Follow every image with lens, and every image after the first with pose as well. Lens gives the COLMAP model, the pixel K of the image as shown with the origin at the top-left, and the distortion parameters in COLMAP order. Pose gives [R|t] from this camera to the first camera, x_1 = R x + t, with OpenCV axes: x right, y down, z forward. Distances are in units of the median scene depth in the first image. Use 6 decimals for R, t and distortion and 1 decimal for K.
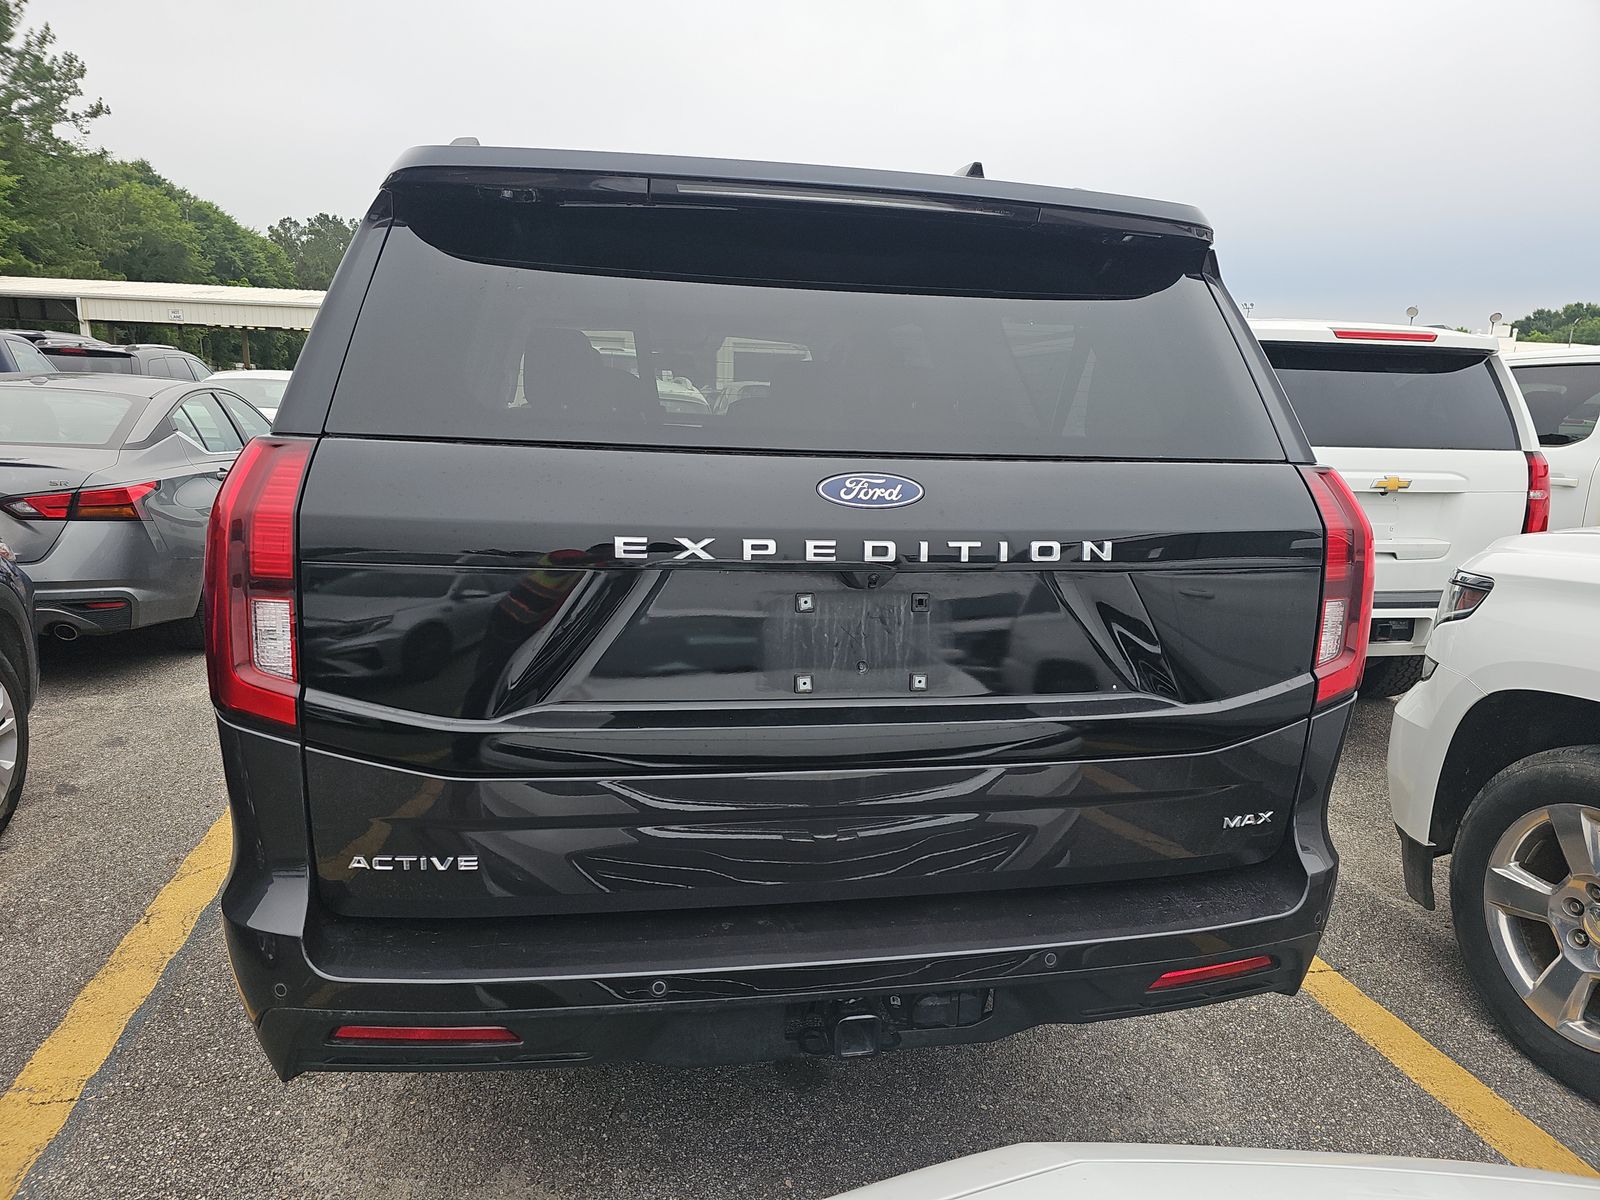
lens RADIAL K [[1095.8, 0, 791.2], [0, 1095.8, 600.4], [0, 0, 1]] dist [0.053577, -0.040404]
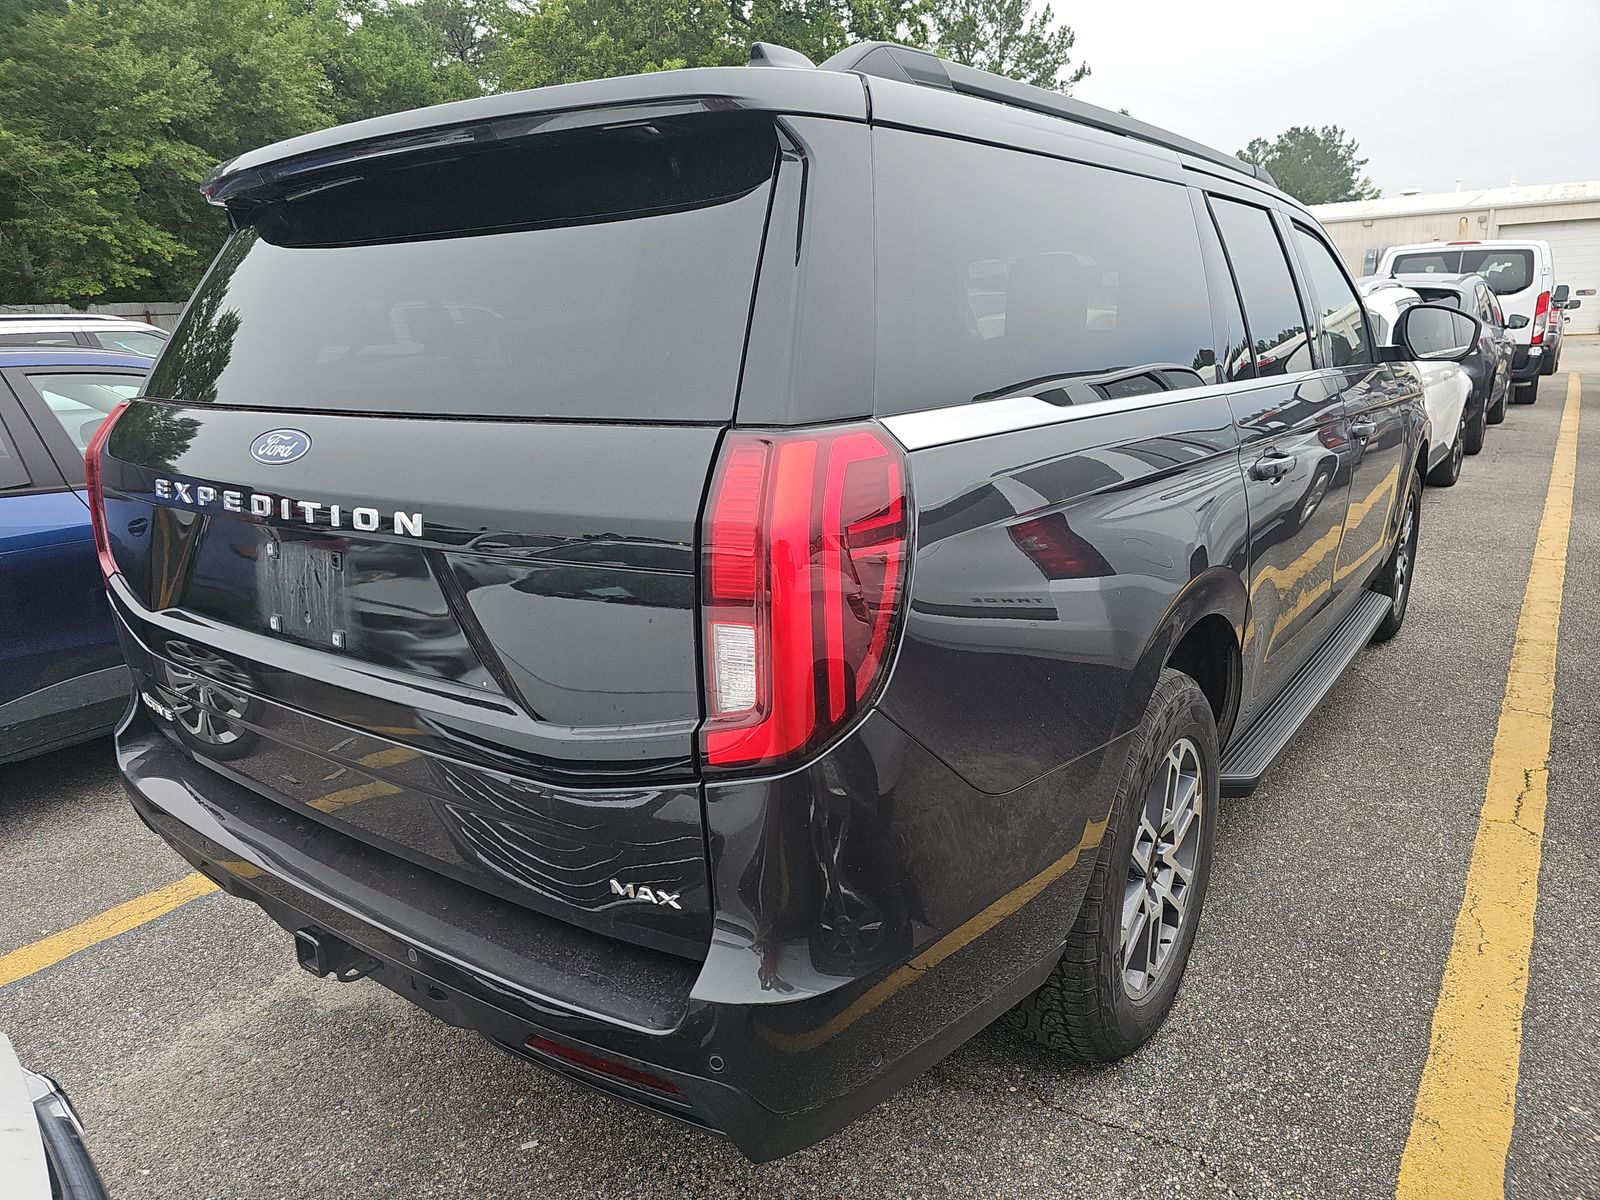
lens RADIAL K [[1095.8, 0, 791.2], [0, 1095.8, 600.4], [0, 0, 1]] dist [0.053577, -0.040404]
pose [[0.637602, 0.141235, -0.757309, 0.113494], [-0.091180, 0.989976, 0.107859, -0.010619], [0.764951, 0.000280, 0.644088, 0.064306]]
